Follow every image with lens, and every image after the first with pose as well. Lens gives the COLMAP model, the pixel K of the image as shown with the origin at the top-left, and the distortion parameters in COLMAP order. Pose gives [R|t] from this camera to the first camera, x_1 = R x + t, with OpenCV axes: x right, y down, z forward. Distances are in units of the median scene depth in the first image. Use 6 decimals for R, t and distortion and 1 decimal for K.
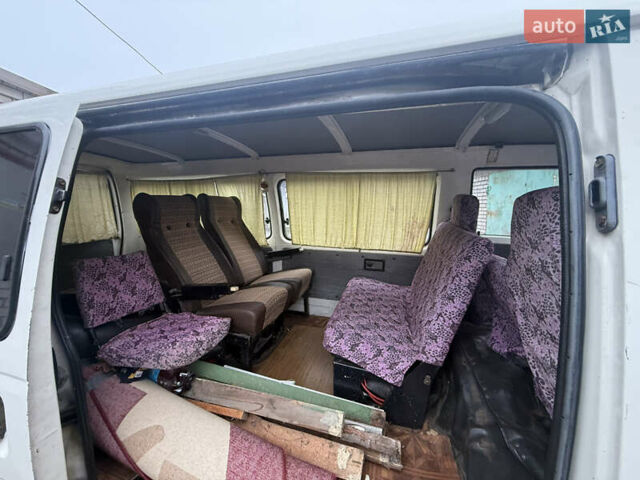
lens RADIAL K [[254.1, 0, 320.0], [0, 254.1, 241.0], [0, 0, 1]] dist [-0.000852, -0.000055]
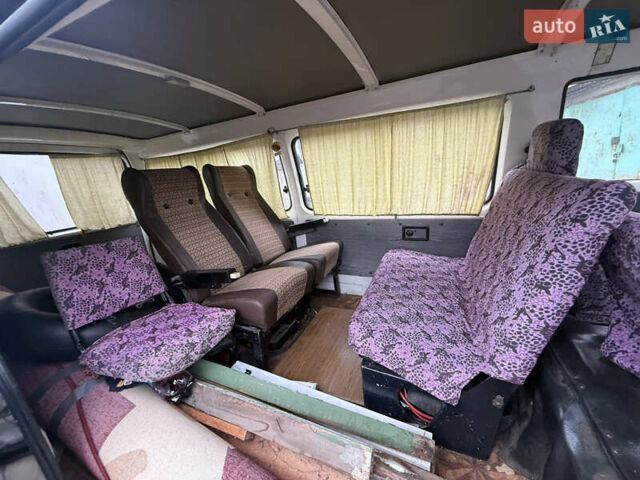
lens RADIAL K [[254.1, 0, 320.0], [0, 254.1, 241.0], [0, 0, 1]] dist [-0.000852, -0.000055]
pose [[0.985516, -0.054954, -0.160431, 0.066387], [0.073943, 0.990621, 0.114901, 0.004610], [0.152612, -0.125100, 0.980337, 0.248727]]
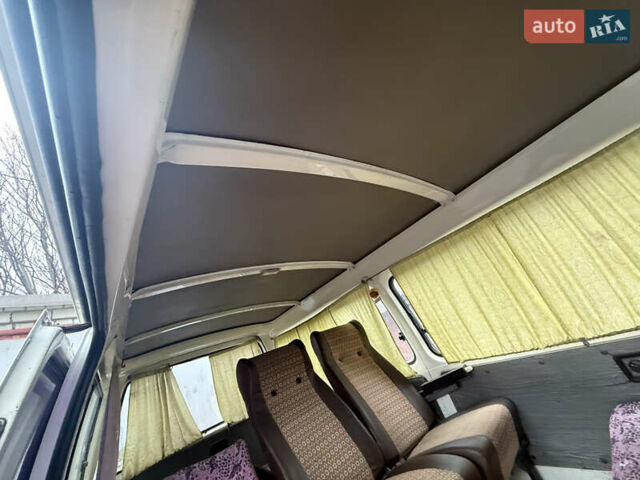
lens RADIAL K [[254.1, 0, 320.0], [0, 254.1, 241.0], [0, 0, 1]] dist [-0.000852, -0.000055]
pose [[0.743380, -0.491982, -0.453145, 0.142203], [0.260449, 0.836920, -0.481384, -0.034924], [0.616079, 0.239830, 0.750286, 0.426990]]
